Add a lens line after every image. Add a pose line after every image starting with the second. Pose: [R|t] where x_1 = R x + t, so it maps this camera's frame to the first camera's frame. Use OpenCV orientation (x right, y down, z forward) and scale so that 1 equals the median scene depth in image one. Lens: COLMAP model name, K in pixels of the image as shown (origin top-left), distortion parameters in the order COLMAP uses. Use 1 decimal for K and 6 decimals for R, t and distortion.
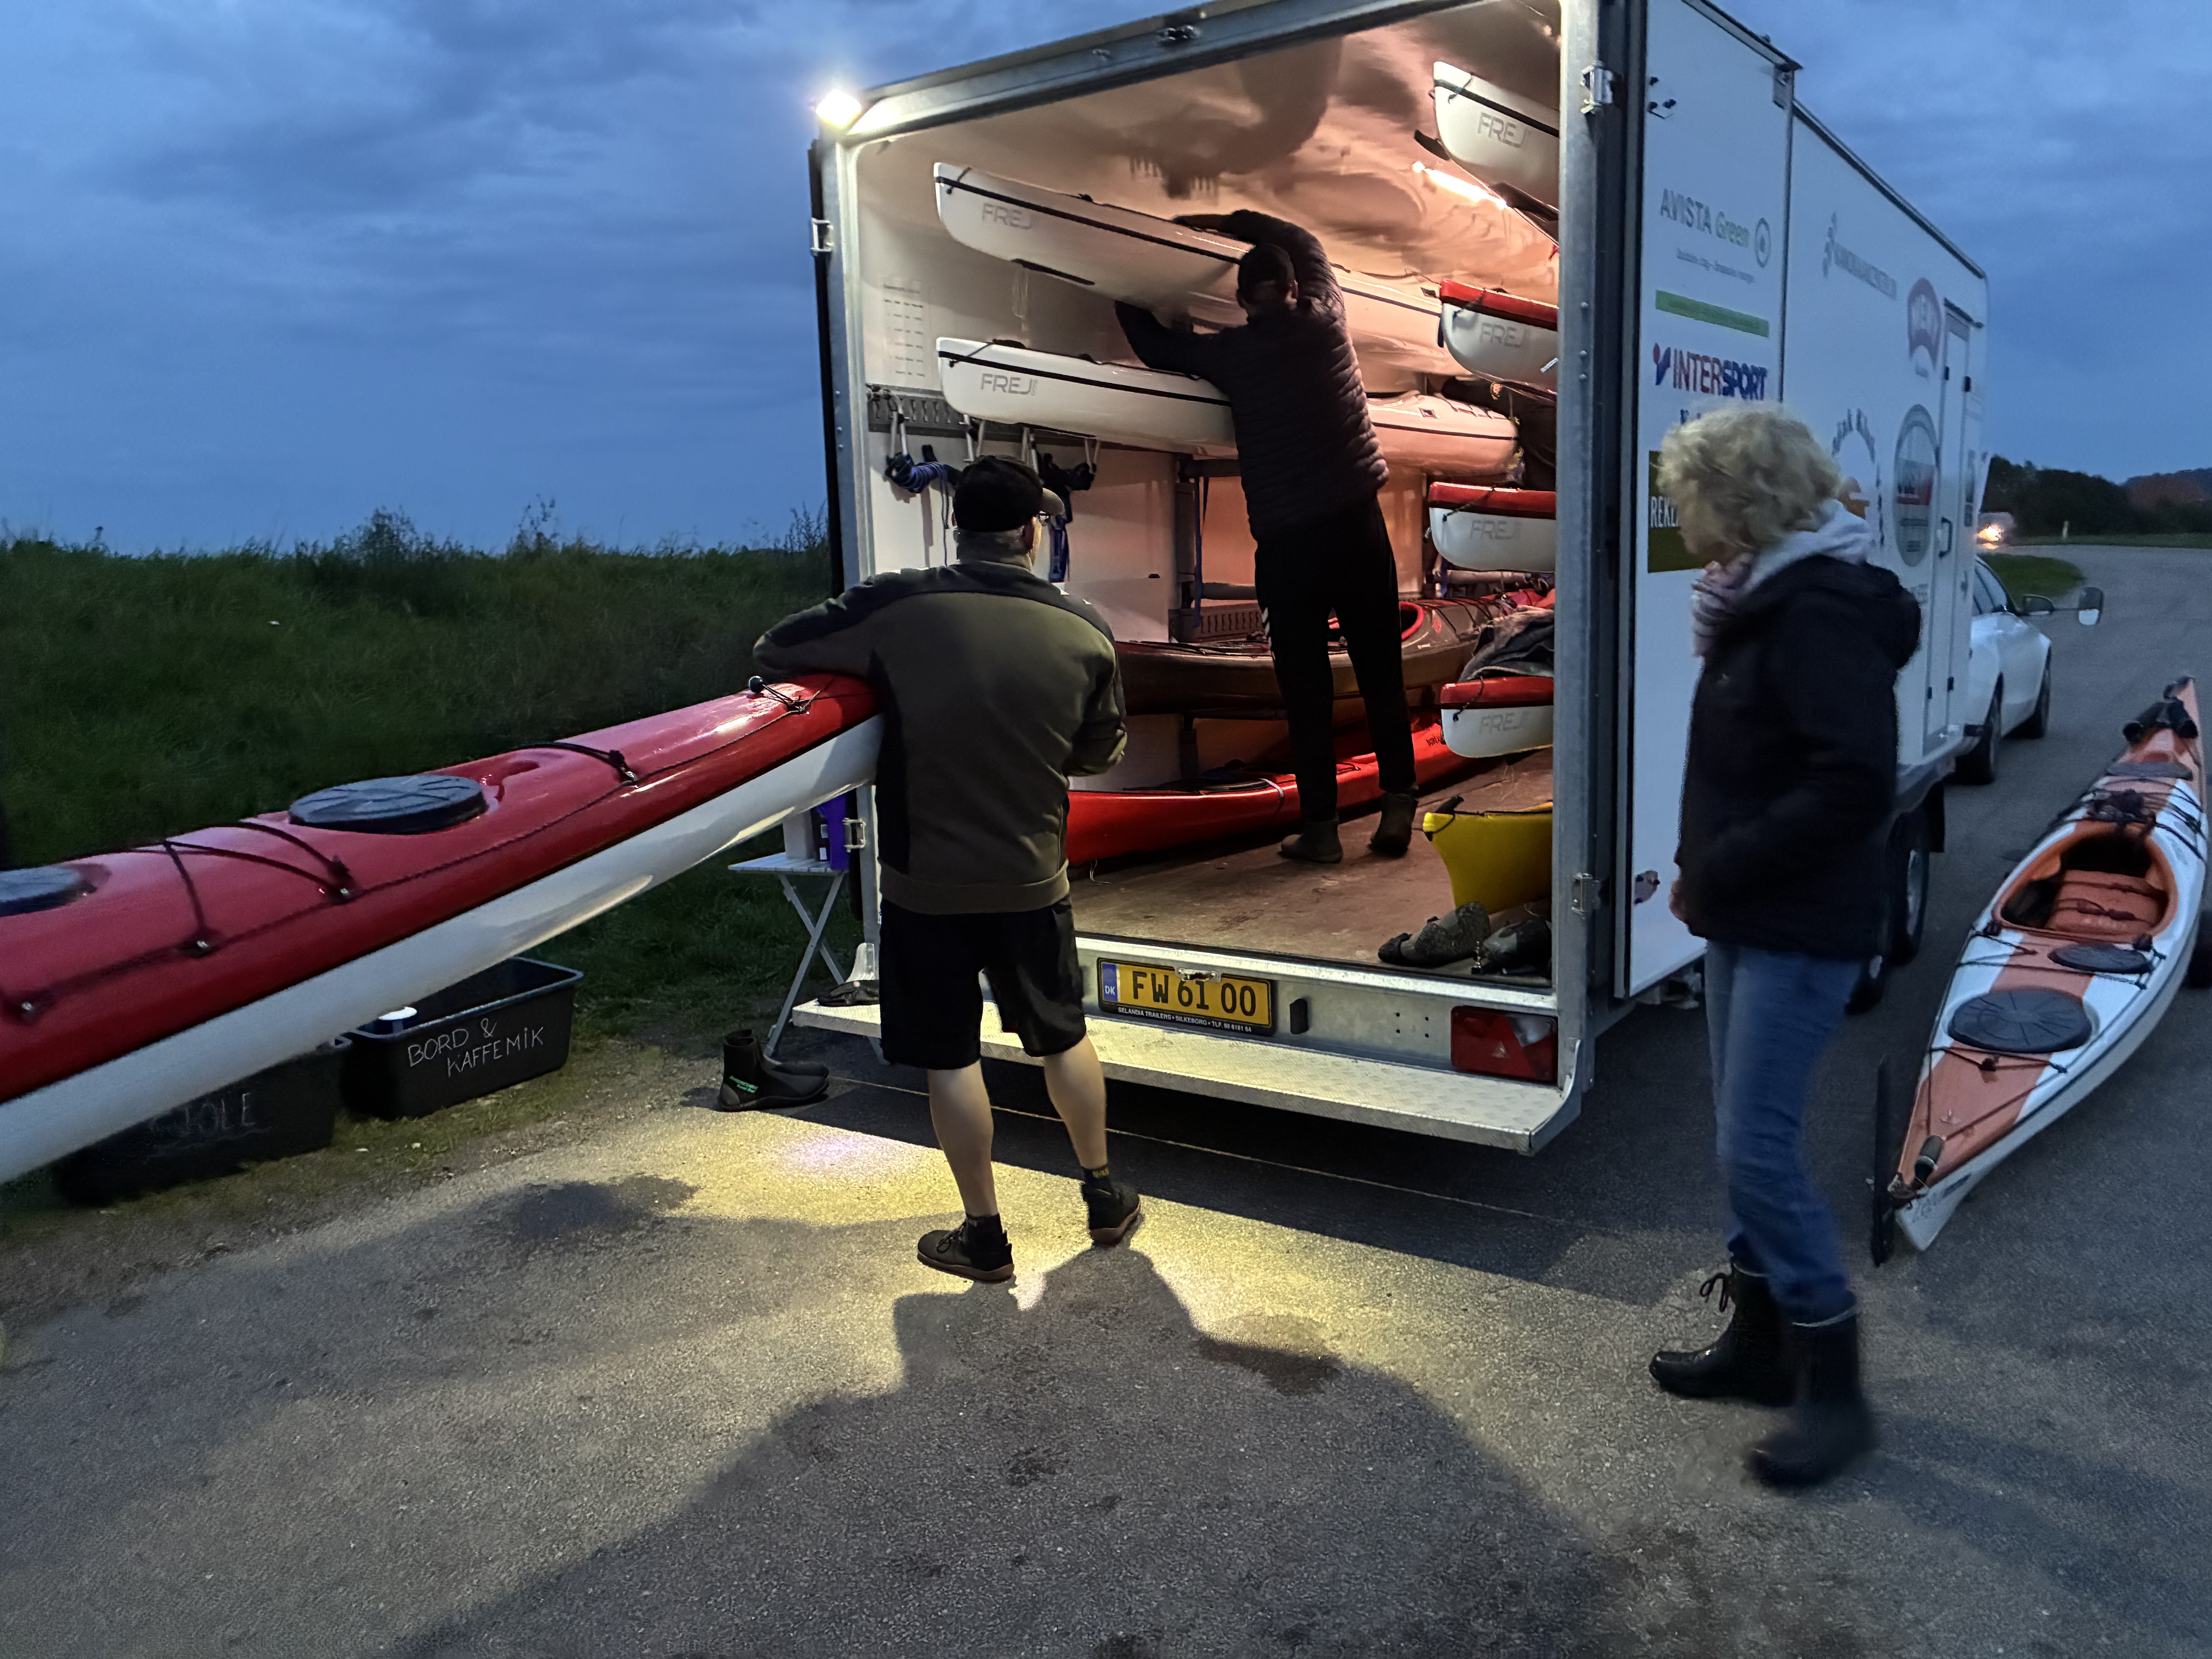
lens RADIAL K [[1663.5, 0, 1106.0], [0, 1663.5, 829.5], [0, 0, 1]] dist [0.006339, 0.002244]
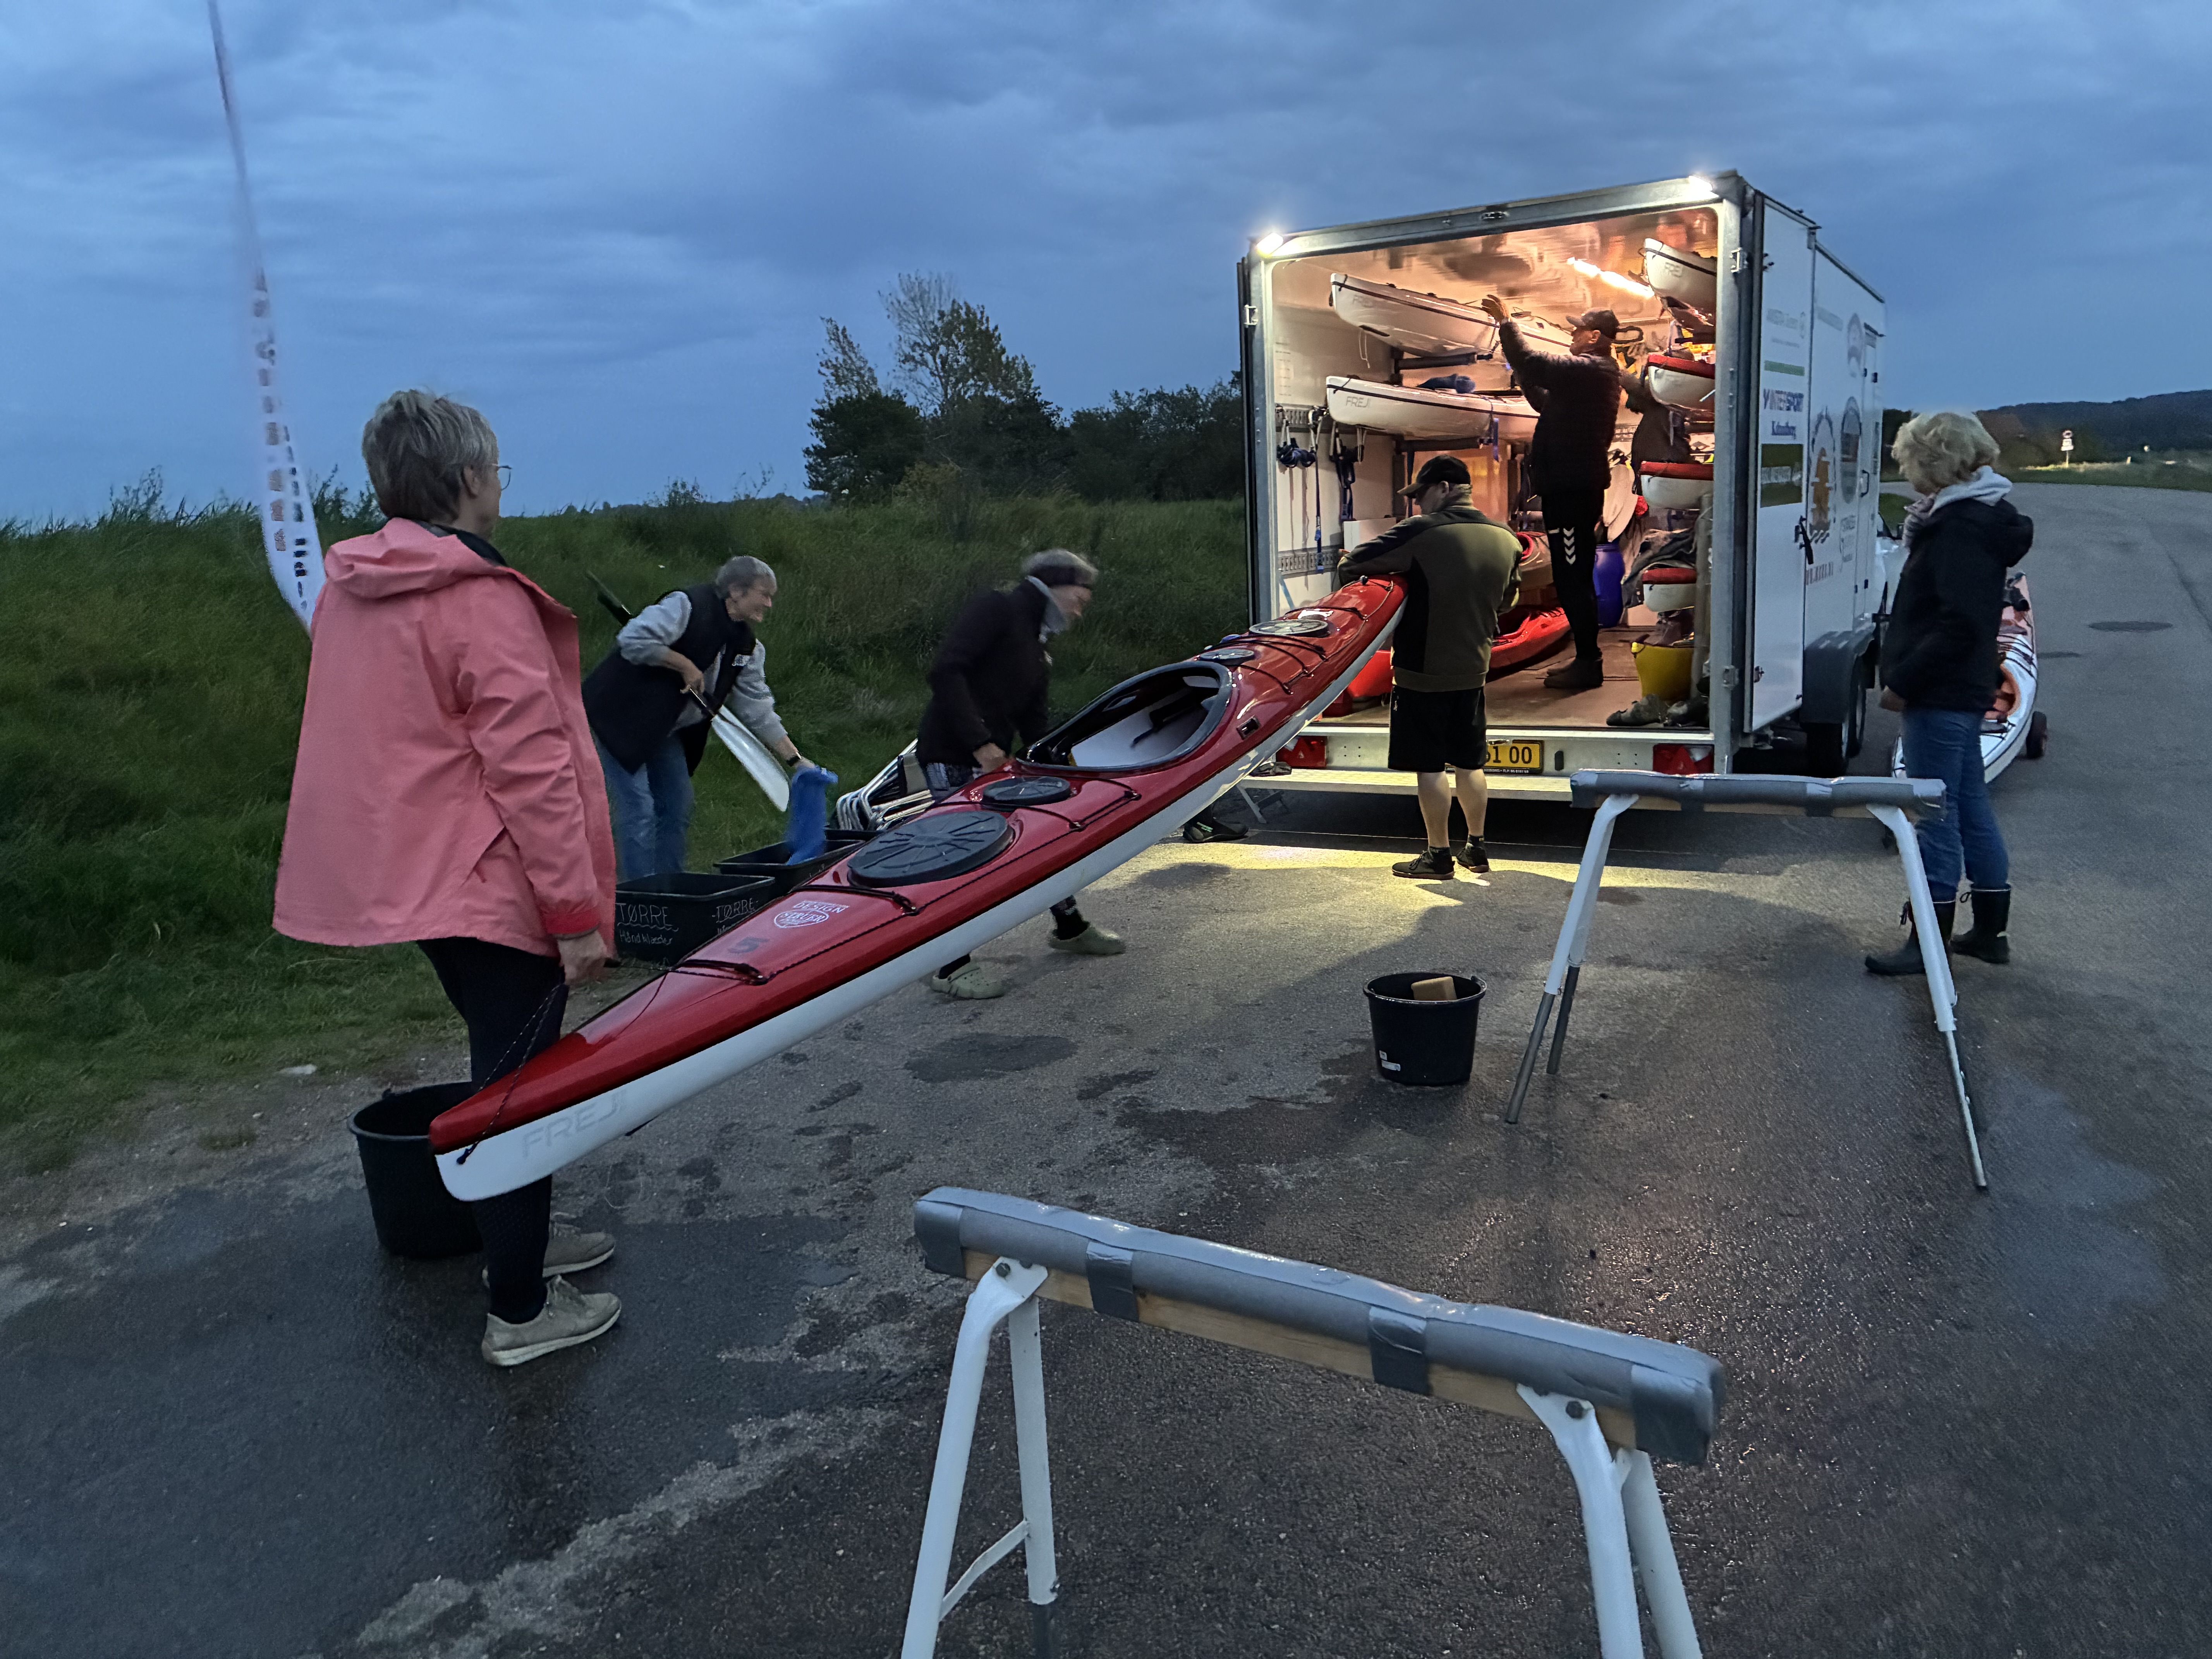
lens RADIAL K [[1655.7, 0, 1106.0], [0, 1655.7, 829.5], [0, 0, 1]] dist [-0.001701, -0.000884]
pose [[0.996705, -0.030455, 0.075180, -0.461981], [0.028096, 0.999085, 0.032232, 0.105855], [-0.076093, -0.030014, 0.996649, -0.678456]]
